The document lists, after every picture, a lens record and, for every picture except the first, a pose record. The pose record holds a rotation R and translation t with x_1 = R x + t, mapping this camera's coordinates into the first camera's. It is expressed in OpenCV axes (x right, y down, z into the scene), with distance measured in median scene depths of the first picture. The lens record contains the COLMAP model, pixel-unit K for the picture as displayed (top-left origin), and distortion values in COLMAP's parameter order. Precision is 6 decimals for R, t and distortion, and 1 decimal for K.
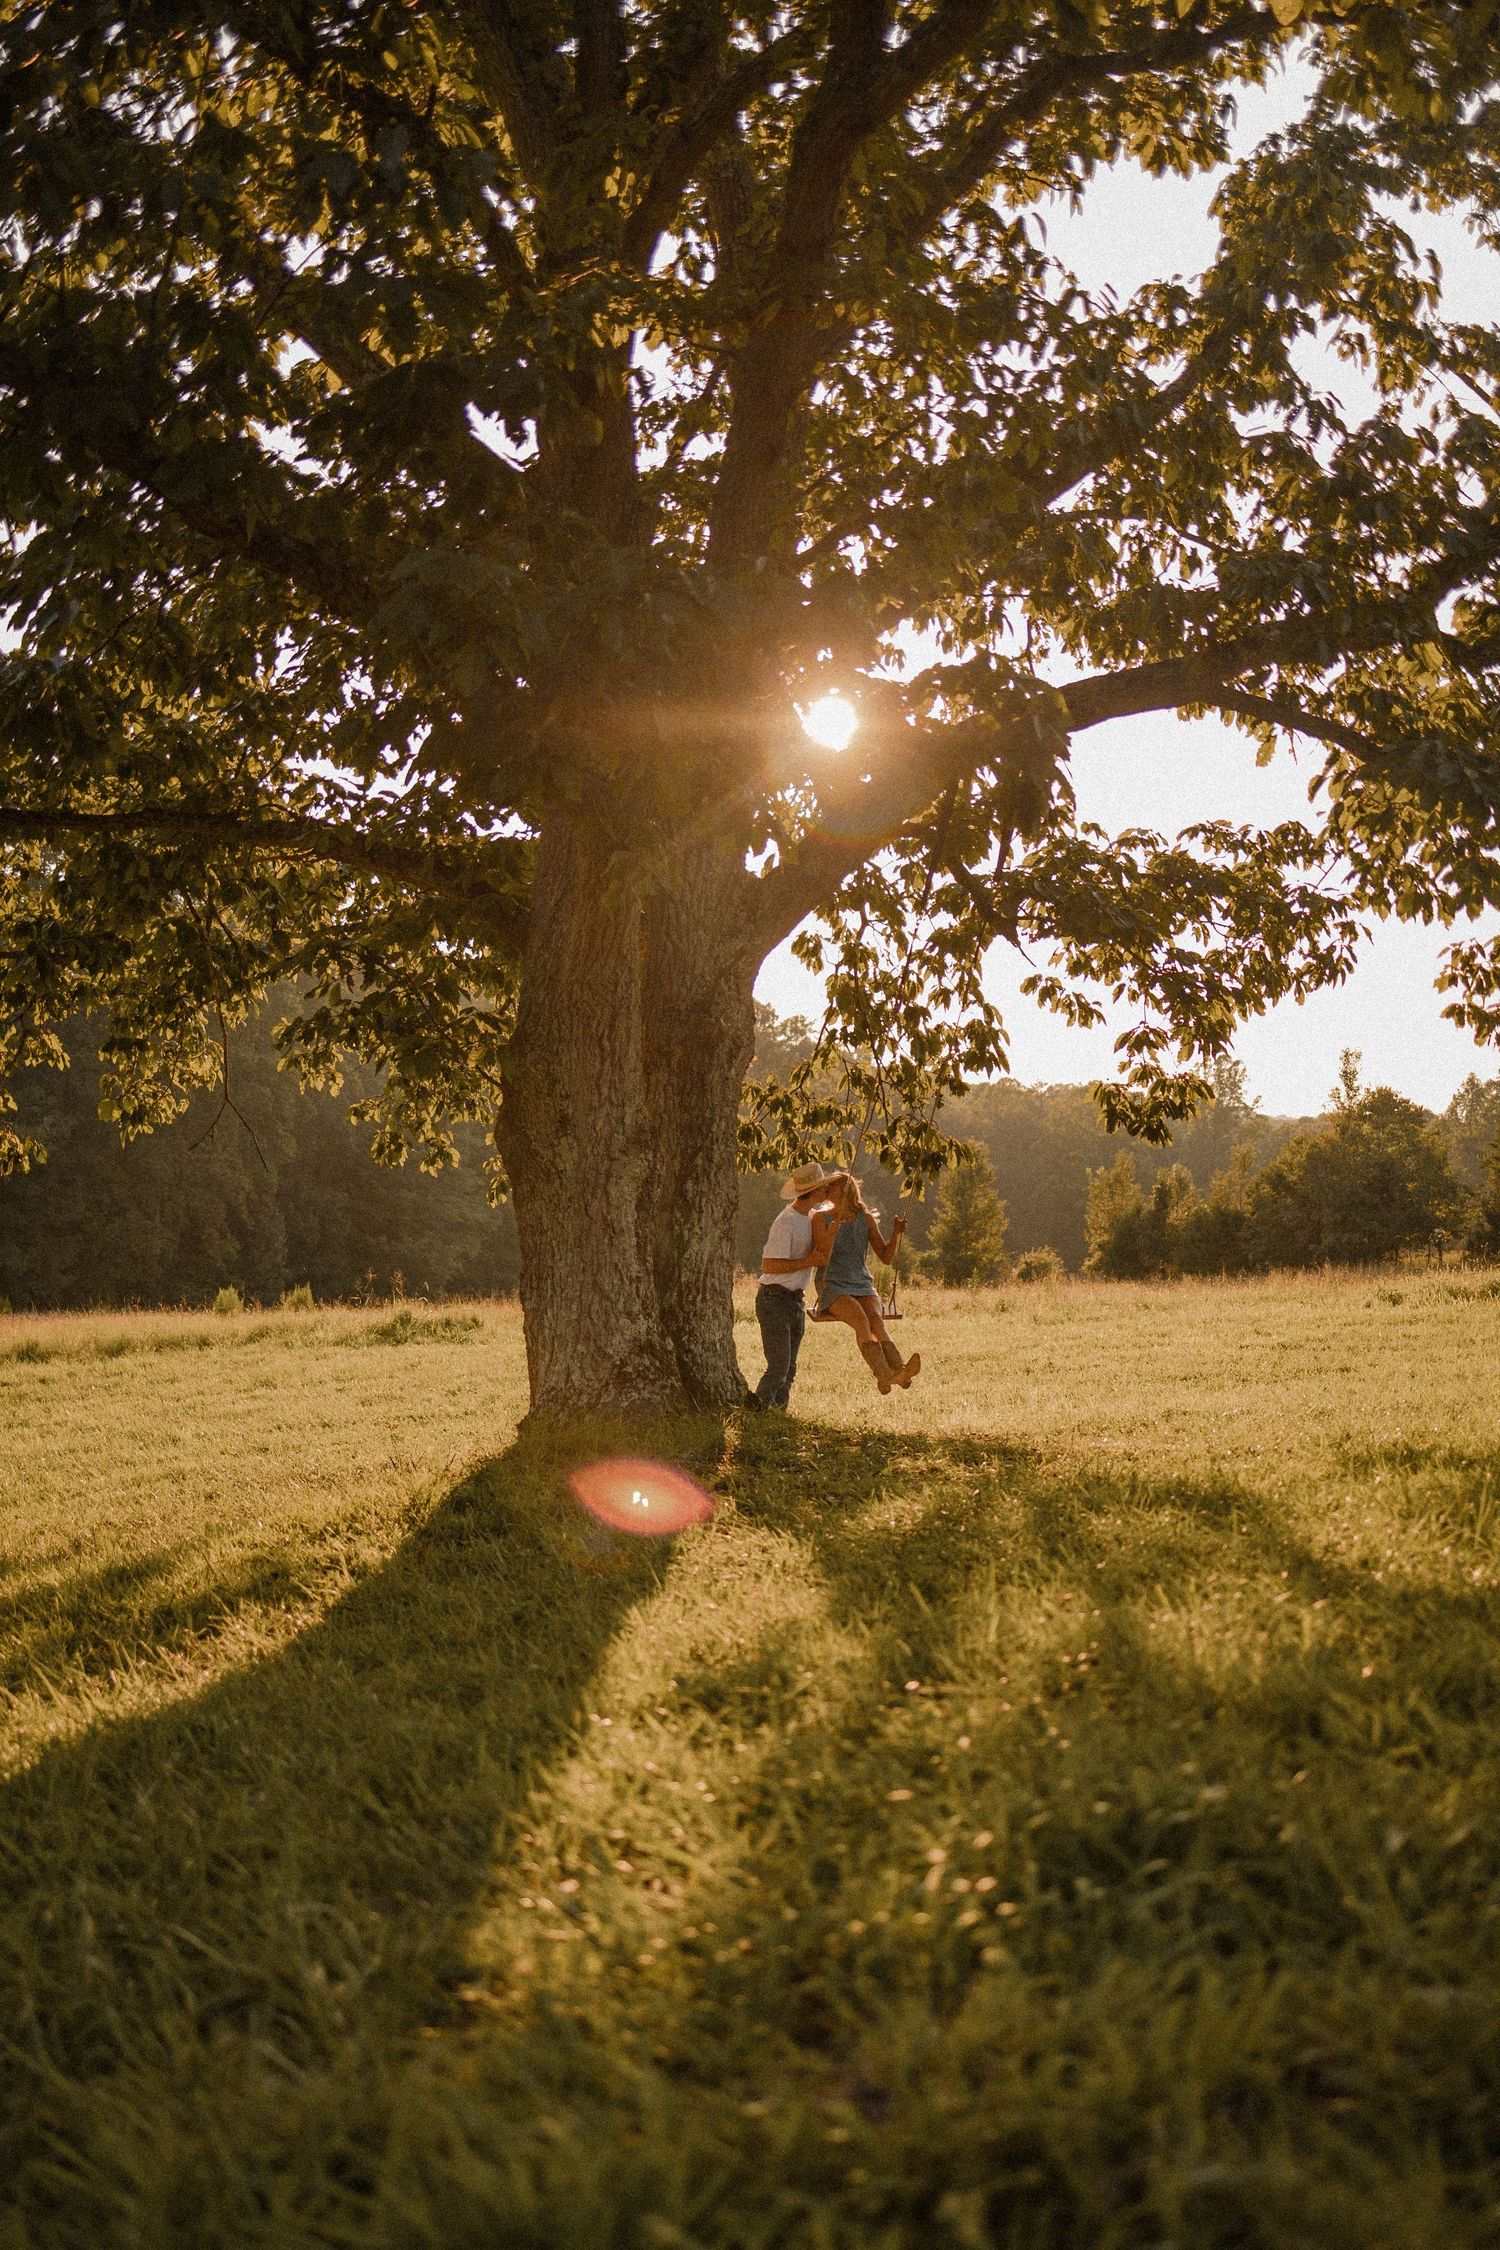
lens RADIAL K [[2364.3, 0, 750.0], [0, 2364.3, 1125.0], [0, 0, 1]] dist [-0.003254, -0.065583]
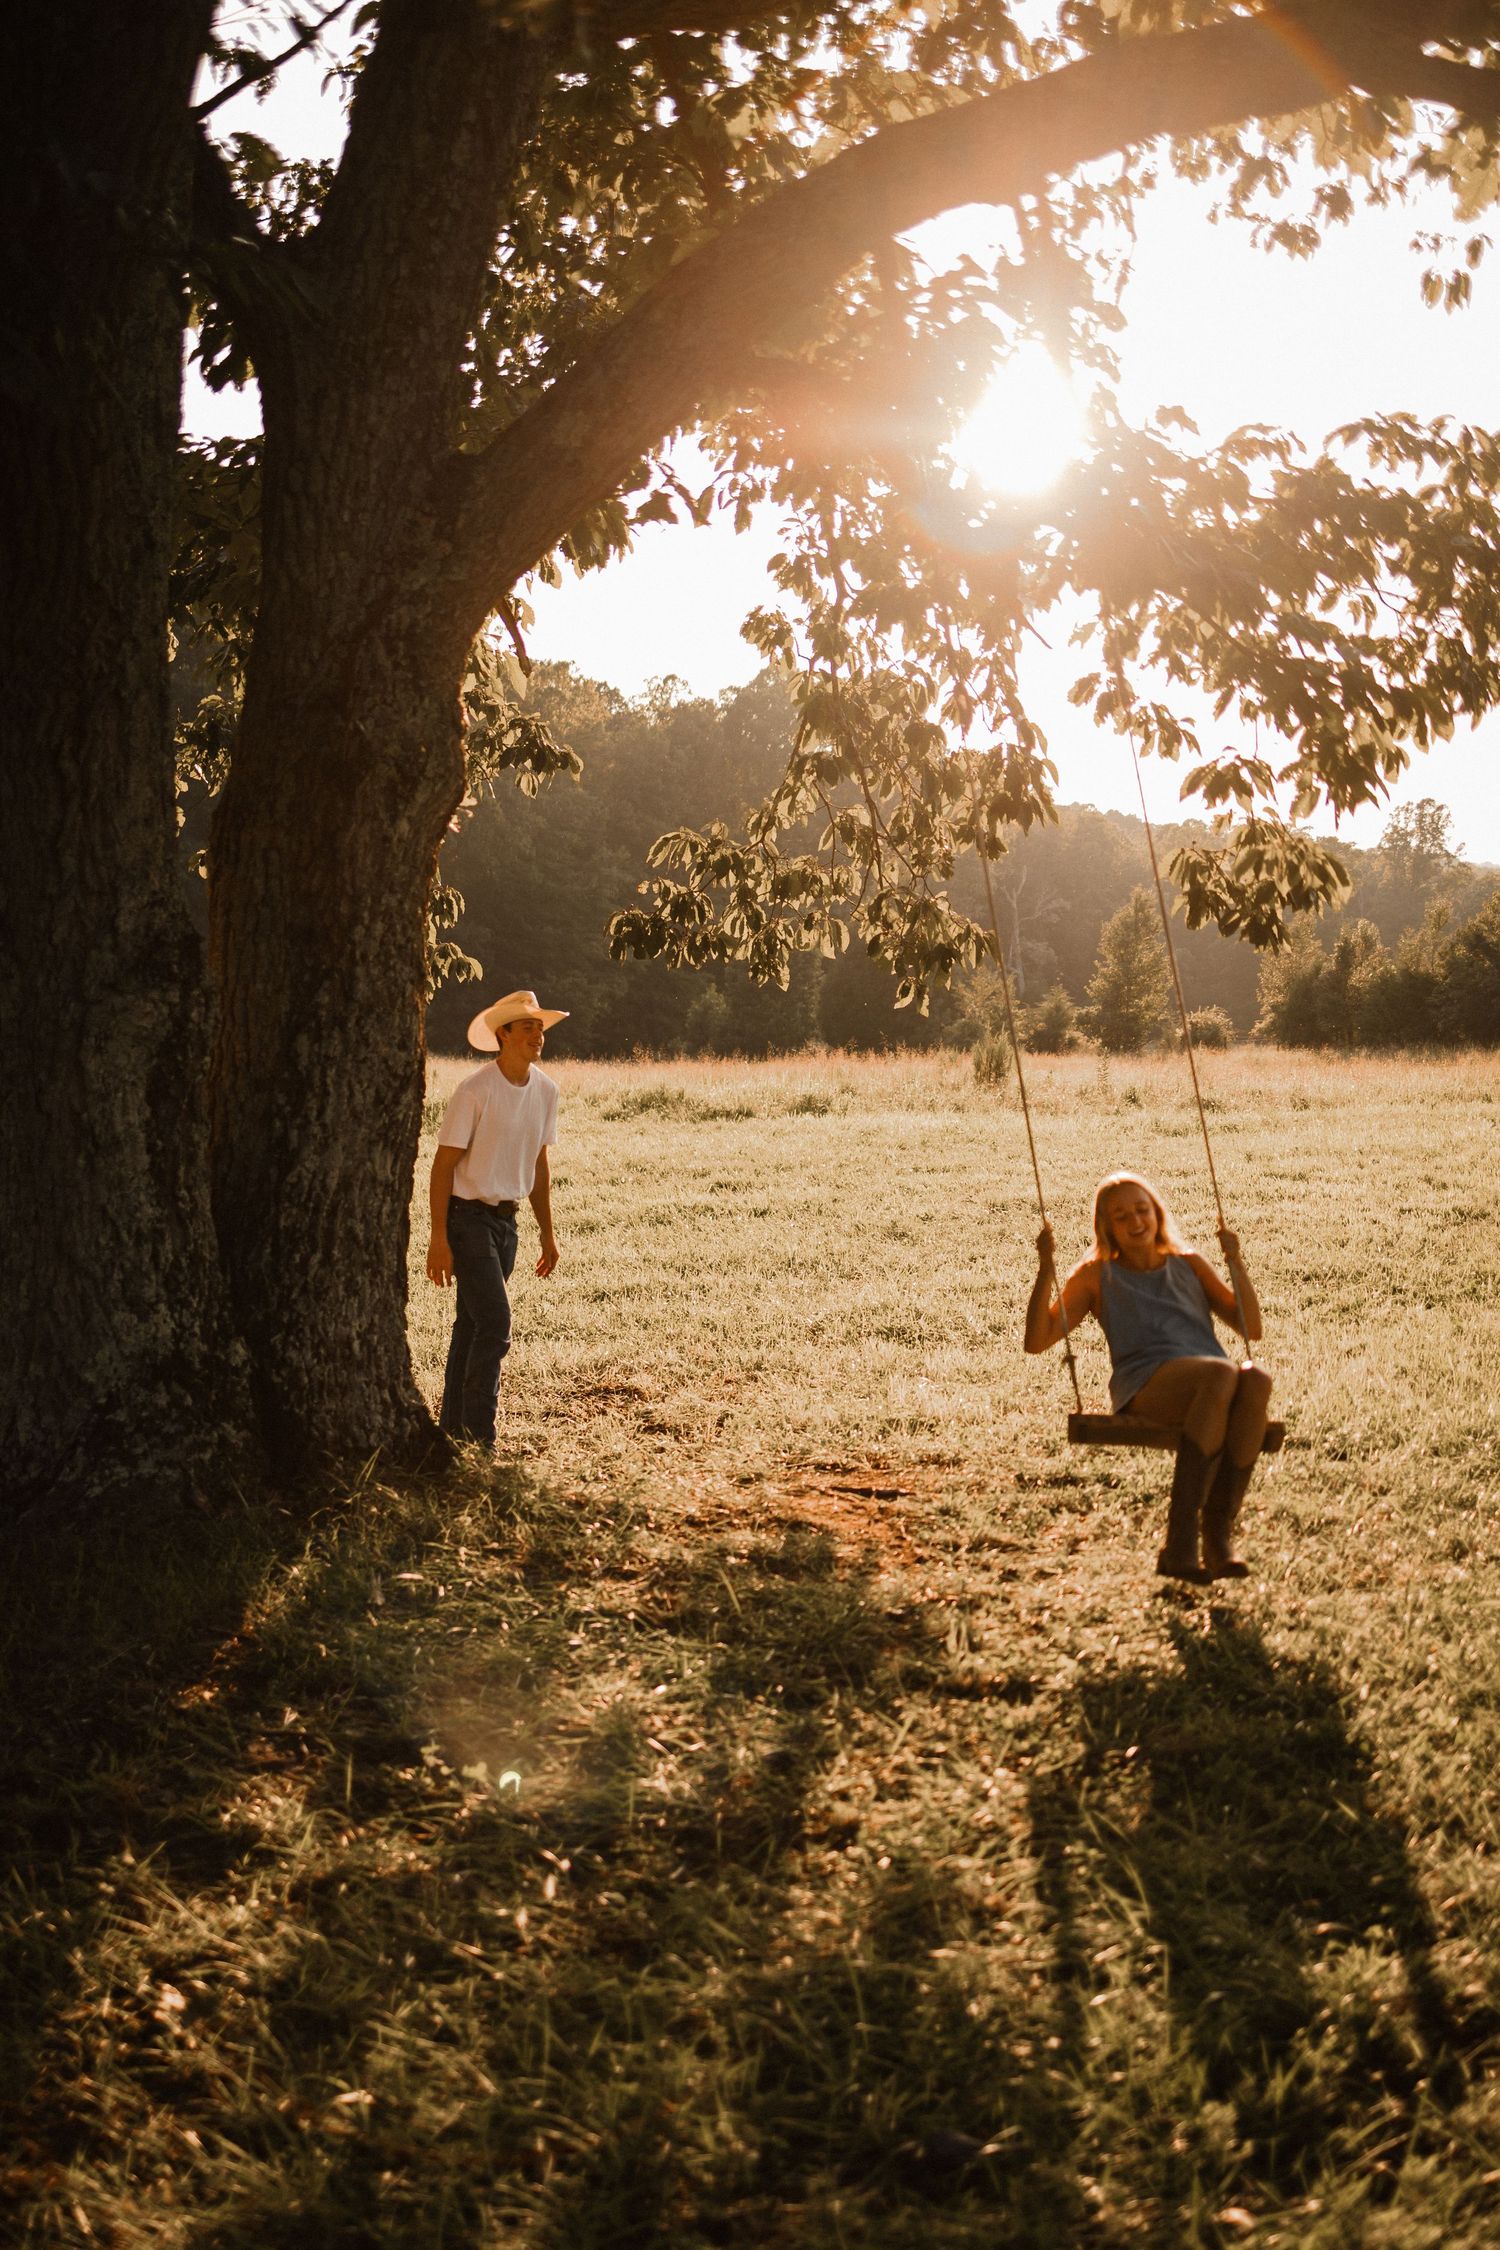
lens RADIAL K [[2290.5, 0, 750.0], [0, 2290.5, 1125.0], [0, 0, 1]] dist [0.028453, 0.008794]
pose [[0.995999, 0.029935, -0.084205, 0.085740], [-0.019979, 0.992968, 0.116683, -0.013231], [0.087106, -0.114534, 0.989593, 0.369723]]
